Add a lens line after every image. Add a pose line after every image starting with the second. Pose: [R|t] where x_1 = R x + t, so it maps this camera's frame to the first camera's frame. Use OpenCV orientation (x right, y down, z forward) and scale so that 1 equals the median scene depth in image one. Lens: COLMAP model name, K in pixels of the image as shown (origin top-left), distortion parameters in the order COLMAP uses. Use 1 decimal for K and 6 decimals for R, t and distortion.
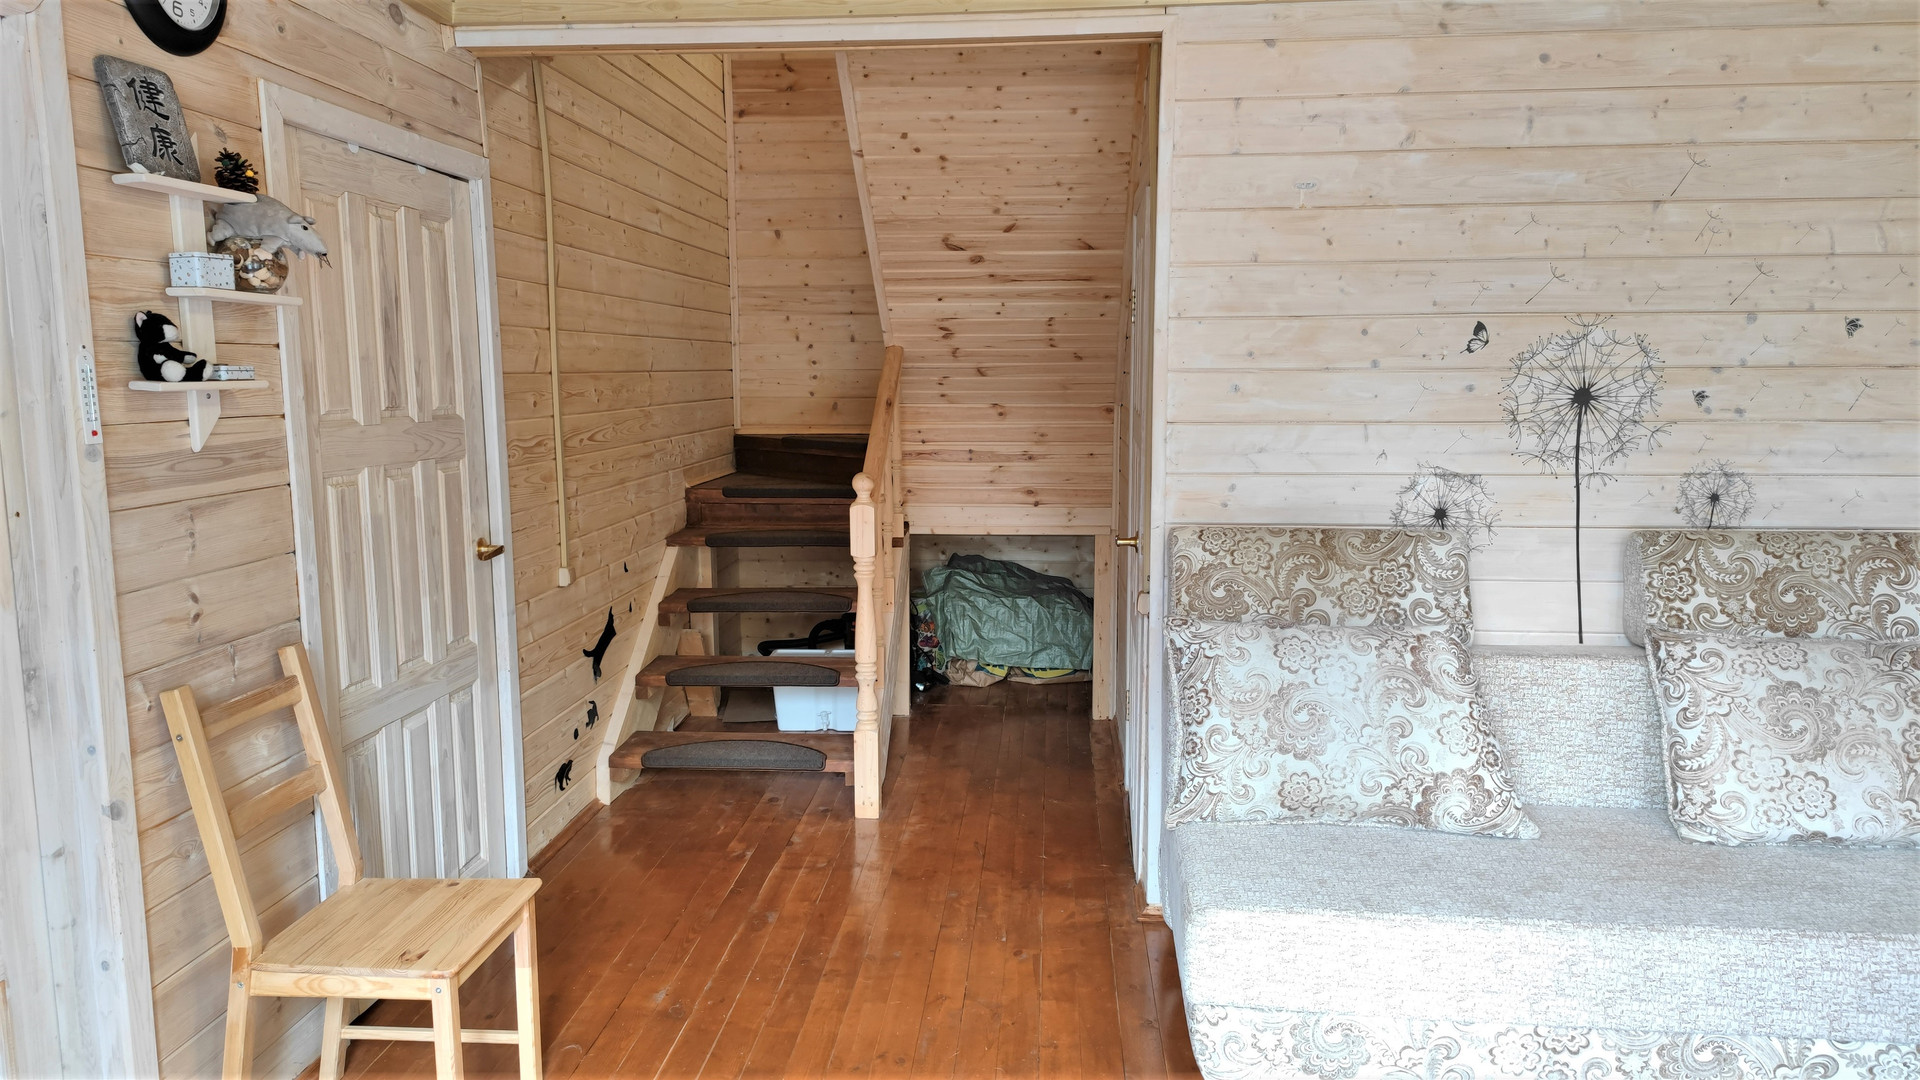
lens RADIAL K [[1270.1, 0, 951.1], [0, 1270.1, 538.2], [0, 0, 1]] dist [0.057721, -0.044308]
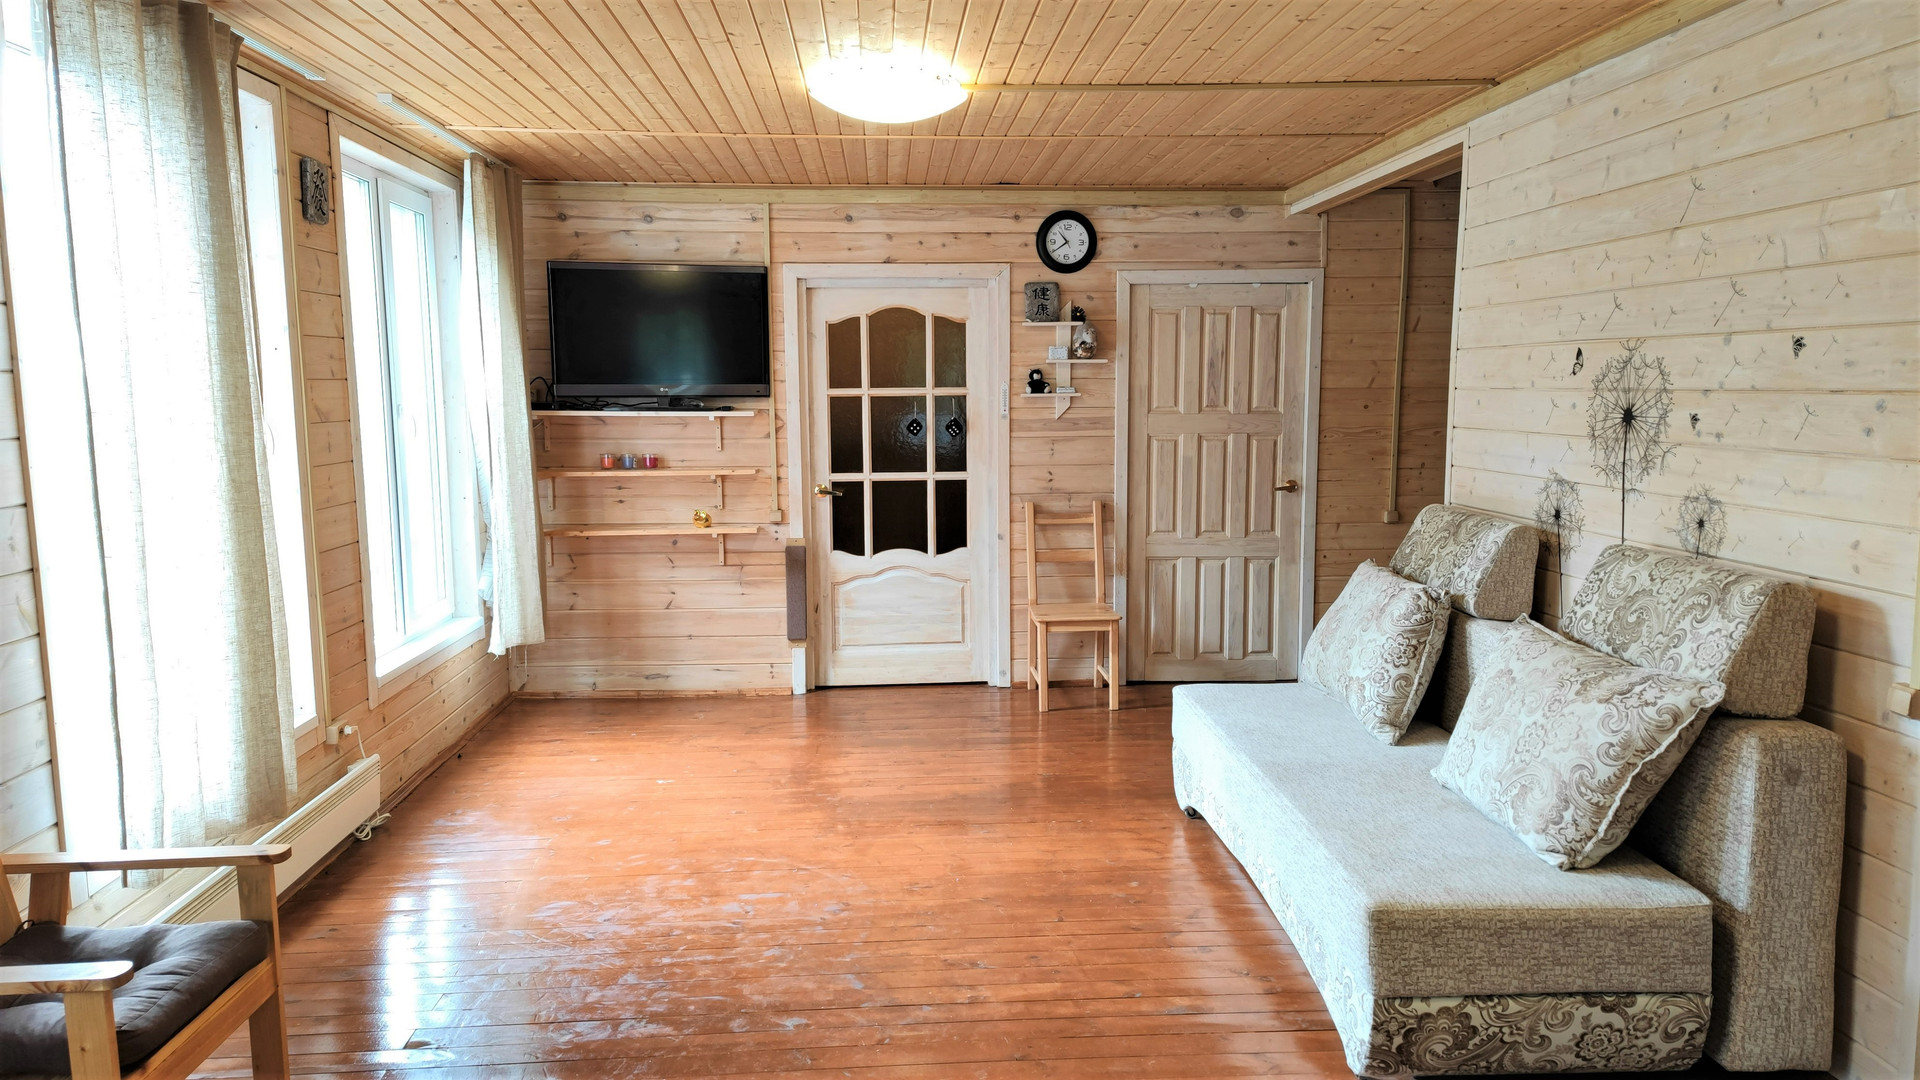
lens RADIAL K [[1270.1, 0, 948.5], [0, 1270.1, 538.6], [0, 0, 1]] dist [0.057721, -0.044308]
pose [[0.136165, 0.121166, -0.983249, 1.499989], [-0.124382, 0.986730, 0.104370, -0.051941], [0.982847, 0.108087, 0.149429, 0.300607]]
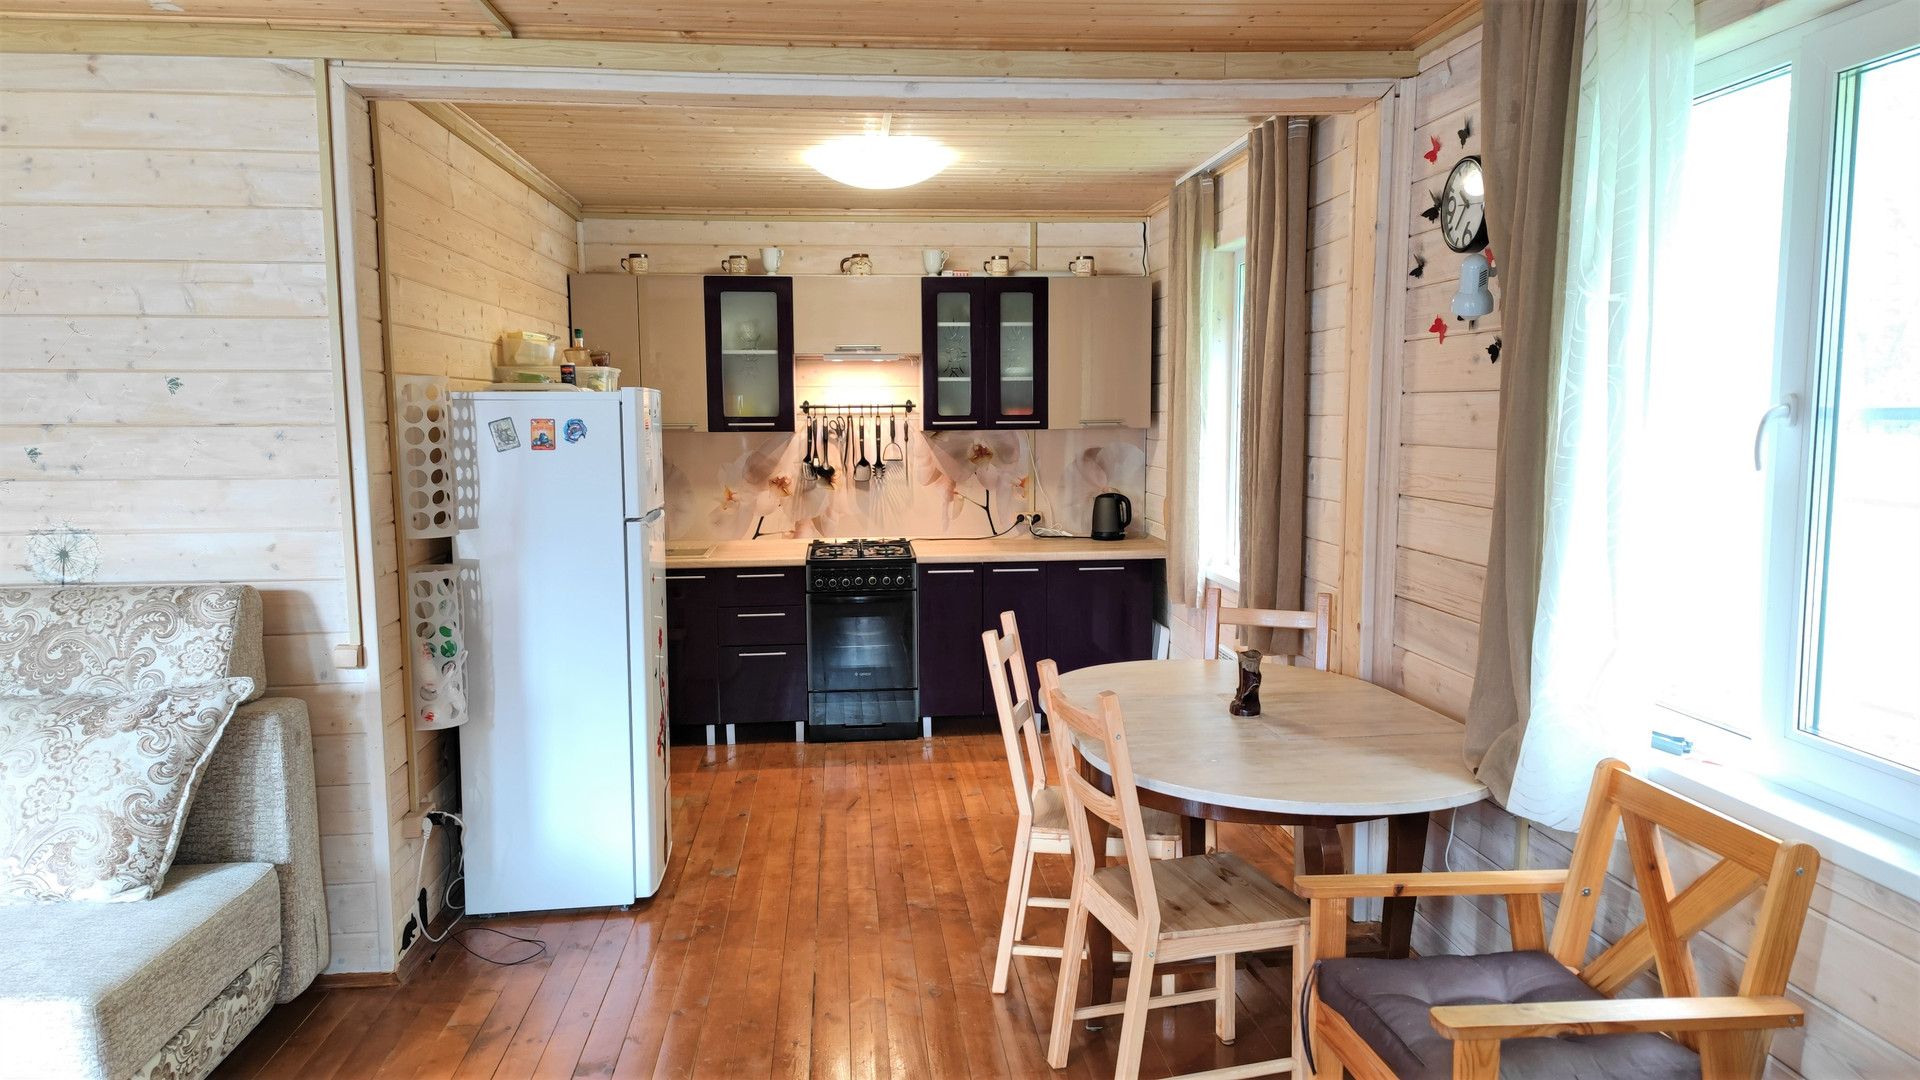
lens RADIAL K [[1270.1, 0, 954.8], [0, 1270.1, 542.6], [0, 0, 1]] dist [0.057721, -0.044308]
pose [[0.984367, -0.020794, 0.174899, 1.115307], [0.026093, 0.999266, -0.028054, 0.005407], [-0.174187, 0.032179, 0.984187, -0.107121]]
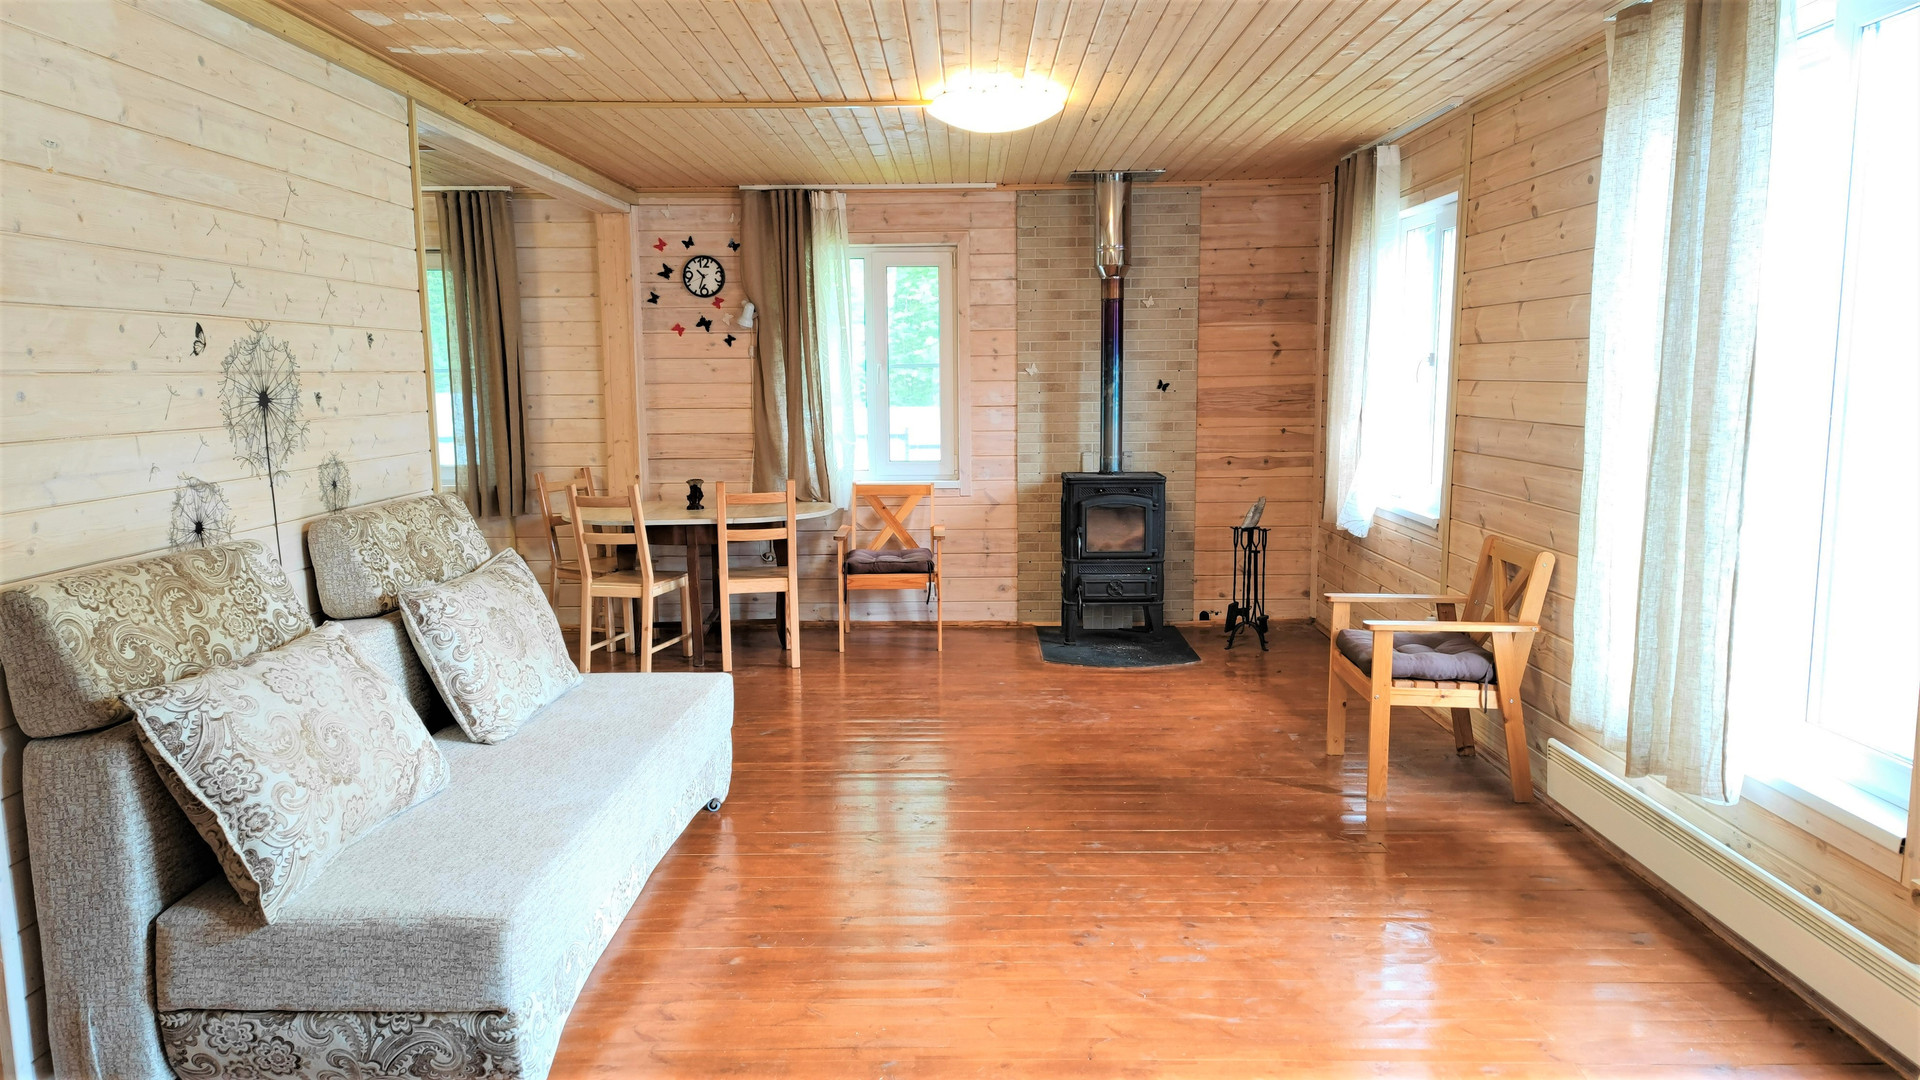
lens RADIAL K [[1270.1, 0, 966.3], [0, 1270.1, 544.1], [0, 0, 1]] dist [0.057721, -0.044308]
pose [[-0.077522, -0.132804, 0.988106, -0.612006], [0.141367, 0.979611, 0.142754, -0.064546], [-0.986917, 0.150752, -0.057167, 0.521438]]
